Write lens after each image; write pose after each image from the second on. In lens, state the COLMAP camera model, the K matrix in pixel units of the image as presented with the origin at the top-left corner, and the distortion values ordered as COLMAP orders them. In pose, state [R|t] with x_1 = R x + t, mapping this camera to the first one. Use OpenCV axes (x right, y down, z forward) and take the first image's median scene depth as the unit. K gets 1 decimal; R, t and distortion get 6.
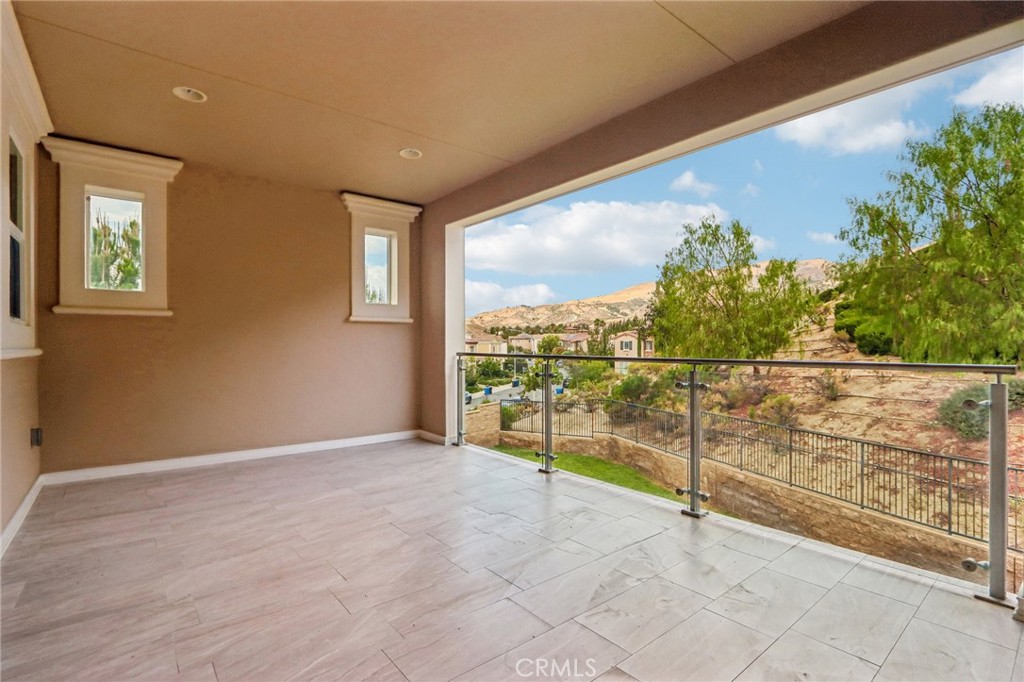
lens RADIAL K [[466.4, 0, 494.5], [0, 466.4, 344.0], [0, 0, 1]] dist [0.001926, 0.000027]
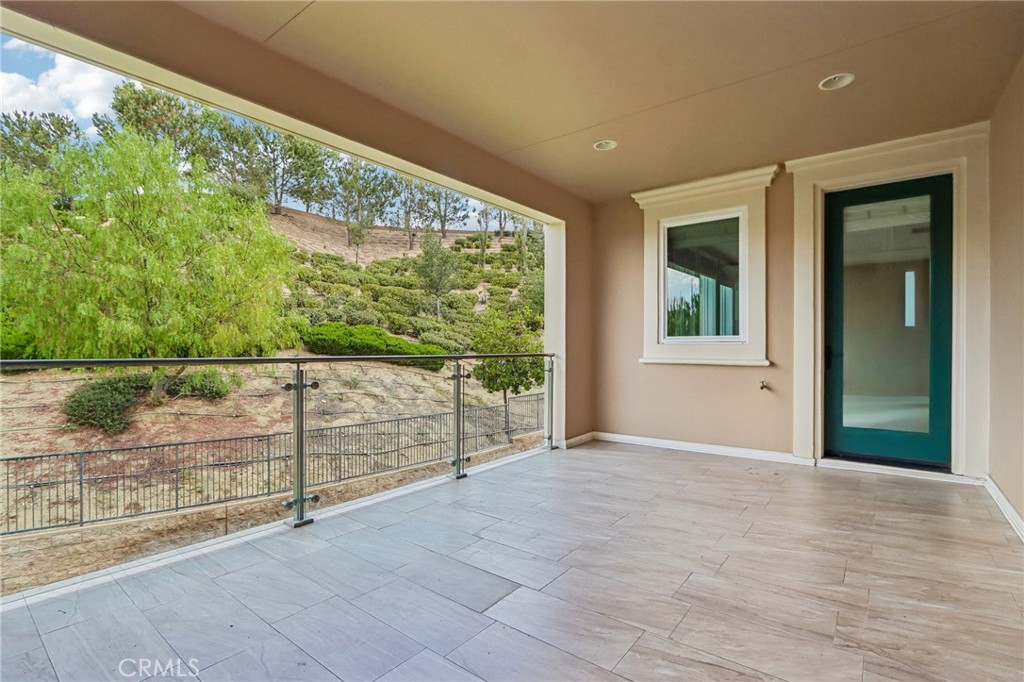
lens RADIAL K [[484.5, 0, 508.2], [0, 484.5, 346.7], [0, 0, 1]] dist [-0.001936, -0.000538]
pose [[-0.236342, 0.006230, 0.971650, -0.333690], [-0.007238, 0.999940, -0.008172, 0.006684], [-0.971643, -0.008964, -0.236283, 0.438424]]
